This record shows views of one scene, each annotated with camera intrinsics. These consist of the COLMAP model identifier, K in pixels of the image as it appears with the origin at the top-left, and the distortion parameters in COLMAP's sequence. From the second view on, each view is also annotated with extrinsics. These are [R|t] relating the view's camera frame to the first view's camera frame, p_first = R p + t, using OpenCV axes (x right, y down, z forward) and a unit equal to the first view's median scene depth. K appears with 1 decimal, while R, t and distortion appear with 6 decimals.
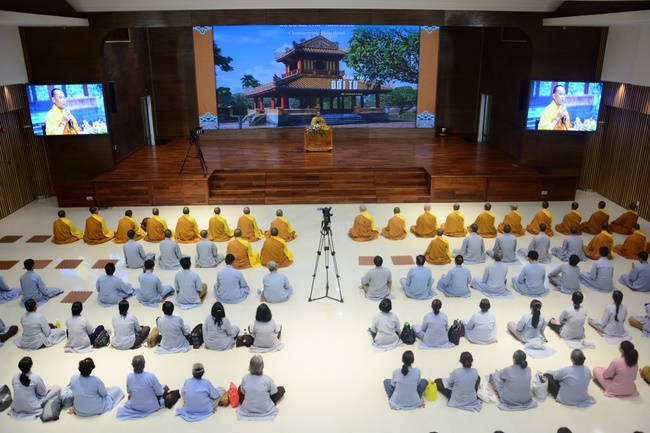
lens RADIAL K [[516.8, 0, 328.0], [0, 516.8, 214.4], [0, 0, 1]] dist [-0.140505, 0.111246]
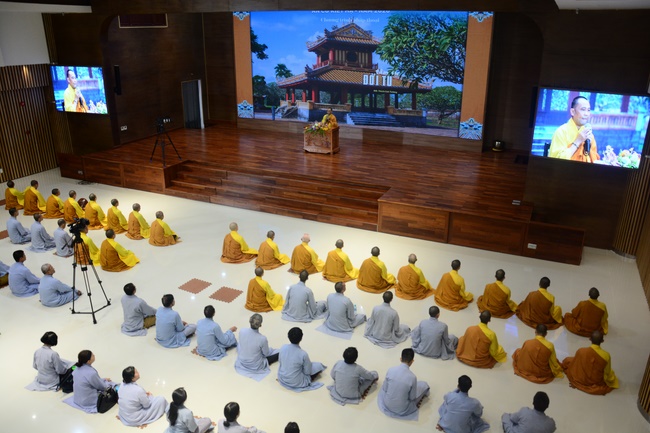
lens RADIAL K [[516.8, 0, 327.6], [0, 516.8, 216.2], [0, 0, 1]] dist [-0.140505, 0.111246]
pose [[0.895364, 0.163773, -0.414128, 0.362164], [-0.153293, 0.986437, 0.058674, -0.064915], [0.418120, 0.010948, 0.908326, 0.182753]]
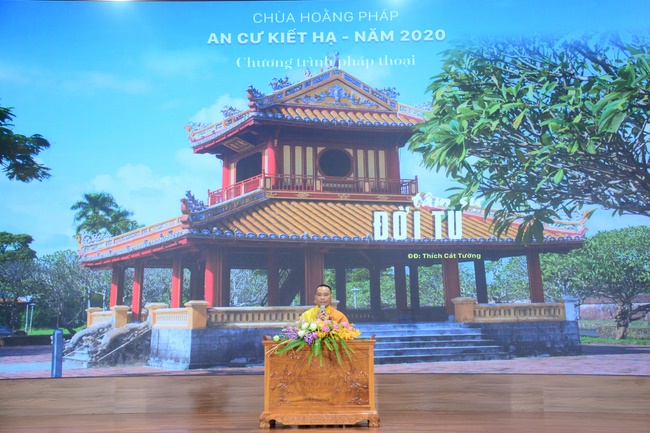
lens RADIAL K [[971.3, 0, 330.3], [0, 971.3, 226.8], [0, 0, 1]] dist [0.217860, 0.000000]
pose [[0.998257, -0.011057, -0.057978, 0.014267], [-0.015988, 0.894923, -0.445934, 0.001065], [0.056817, 0.446083, 0.893186, 0.504007]]
